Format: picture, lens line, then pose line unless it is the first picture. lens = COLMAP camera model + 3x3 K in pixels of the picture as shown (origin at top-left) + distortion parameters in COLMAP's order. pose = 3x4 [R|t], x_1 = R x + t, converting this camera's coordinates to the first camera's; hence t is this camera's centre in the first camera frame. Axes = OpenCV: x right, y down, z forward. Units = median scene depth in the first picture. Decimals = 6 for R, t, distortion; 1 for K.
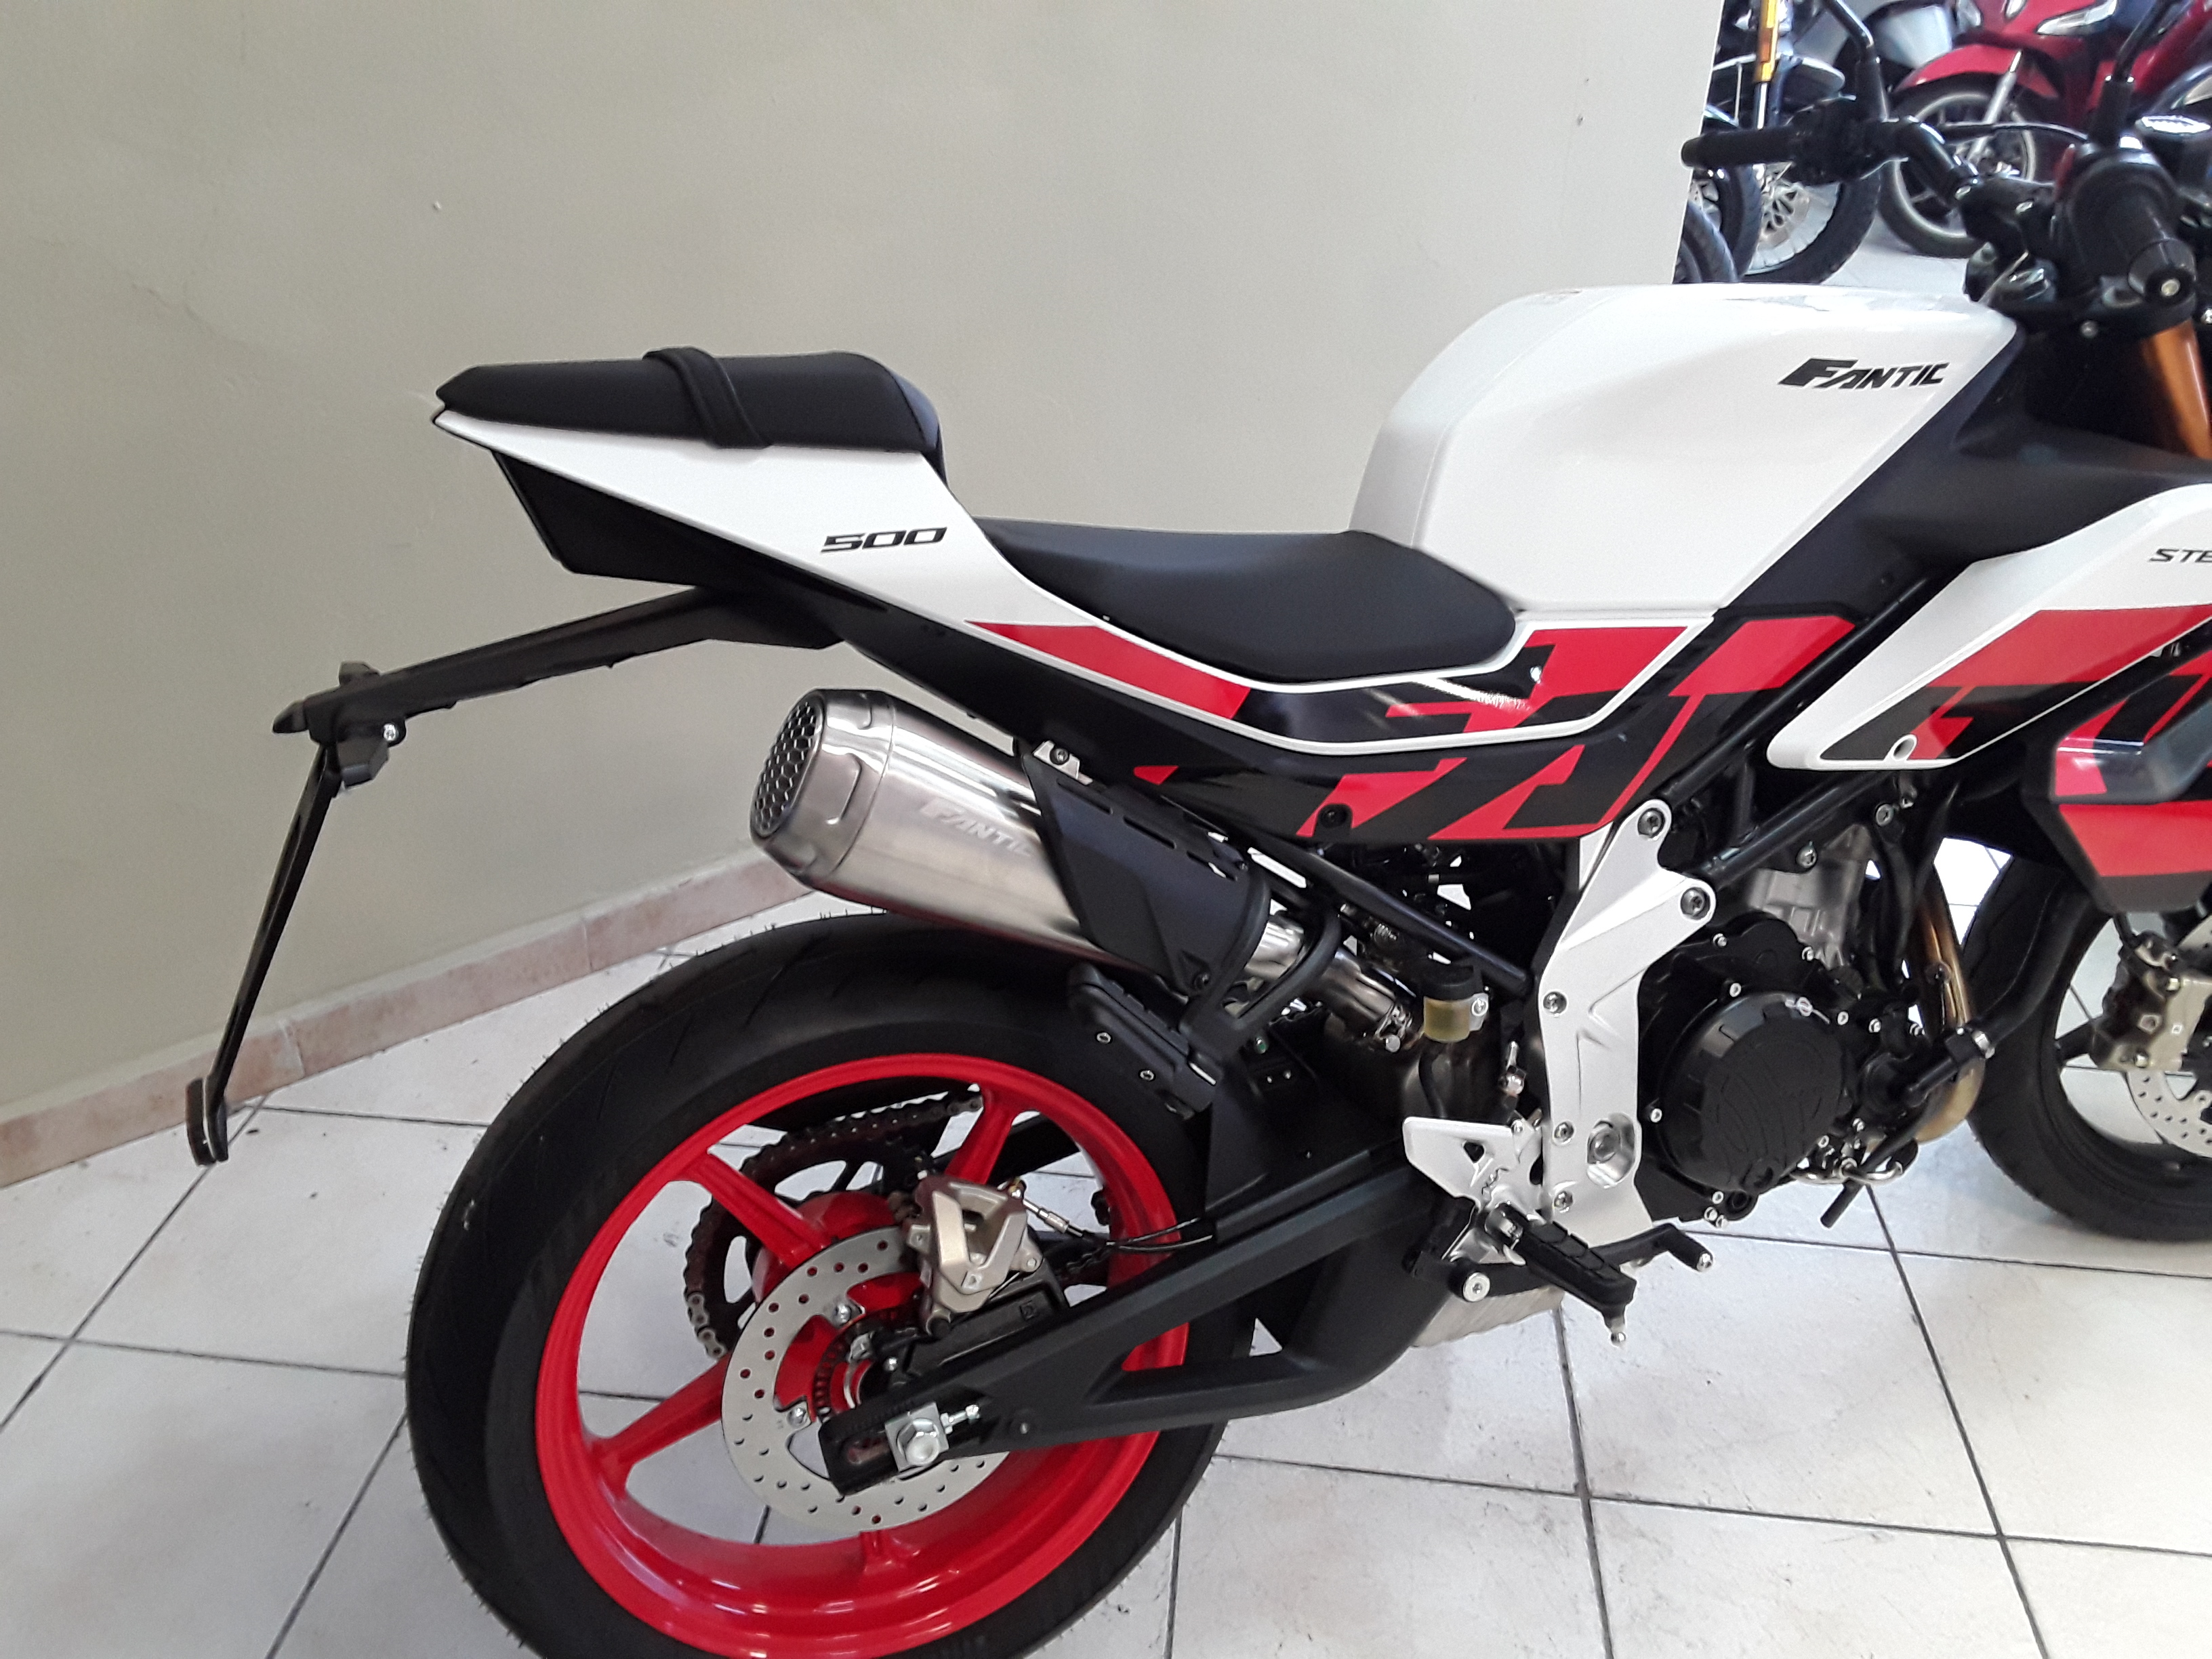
lens RADIAL K [[1773.7, 0, 1106.0], [0, 1773.7, 829.5], [0, 0, 1]] dist [0.145927, -0.241318]
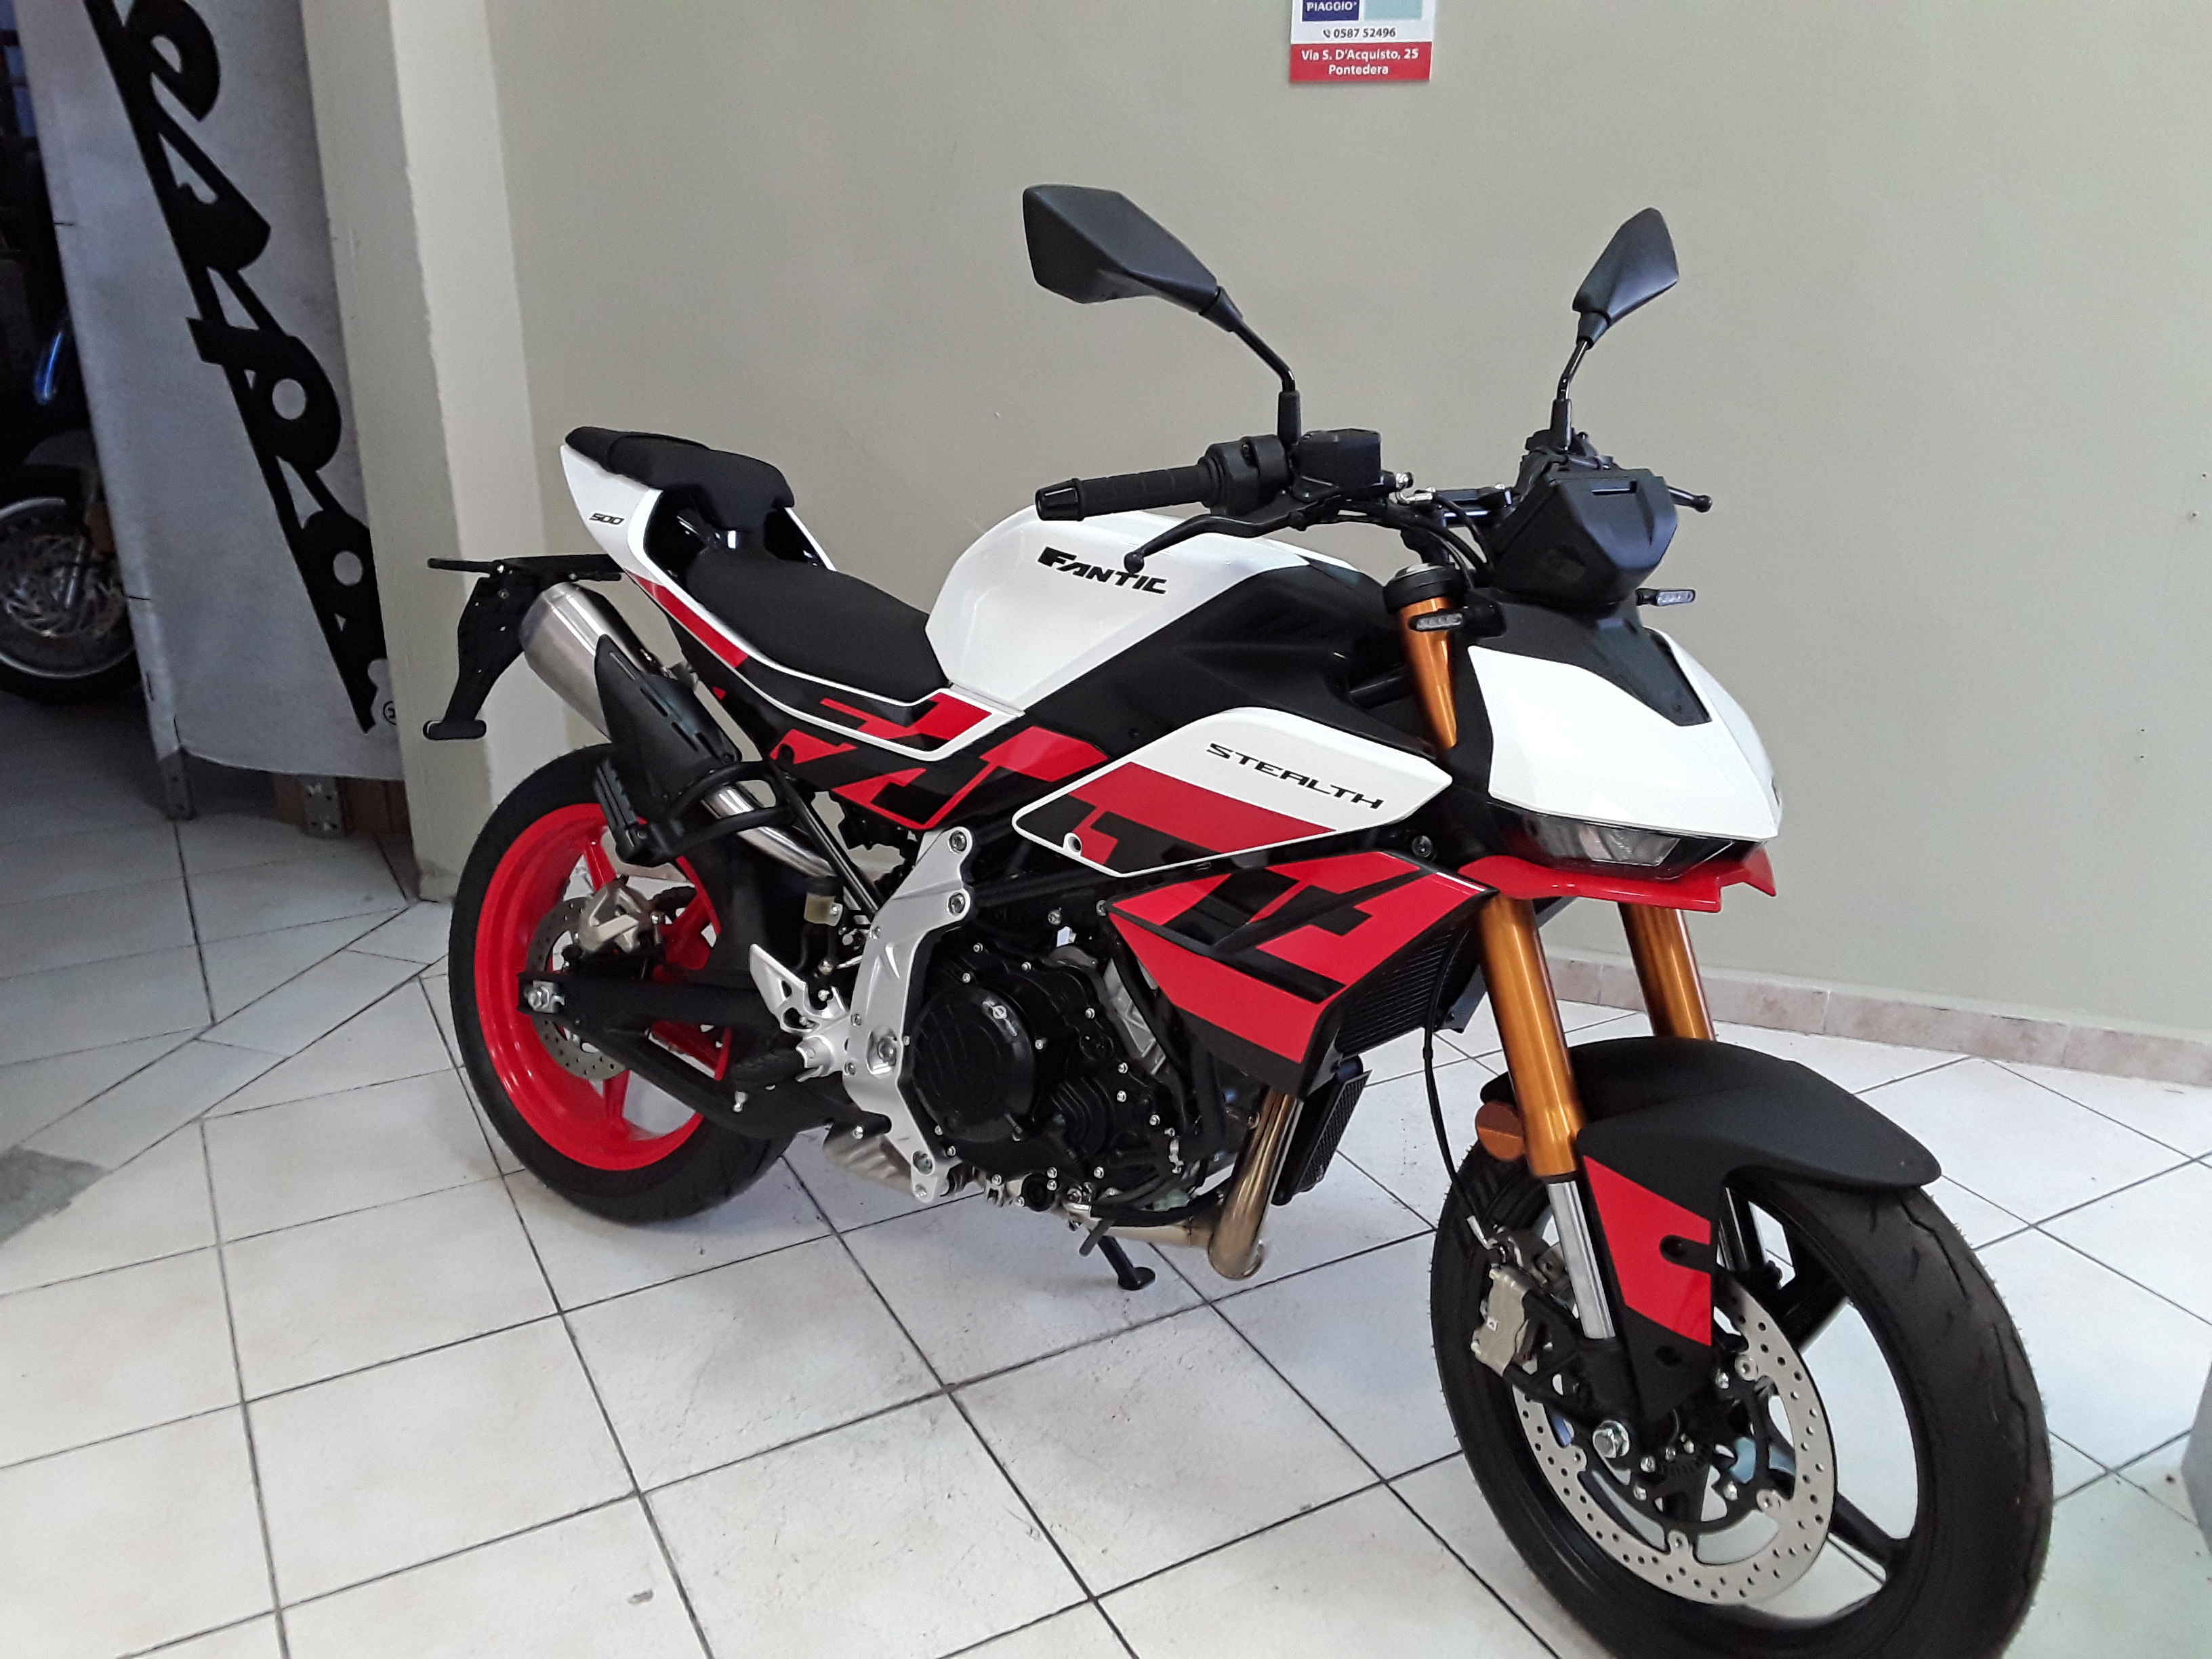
lens RADIAL K [[1773.7, 0, 1106.0], [0, 1773.7, 829.5], [0, 0, 1]] dist [0.145927, -0.241318]
pose [[0.562700, 0.273625, -0.780063, 1.558024], [-0.408063, 0.912590, 0.025755, -0.103057], [0.718925, 0.303823, 0.625171, 0.188594]]
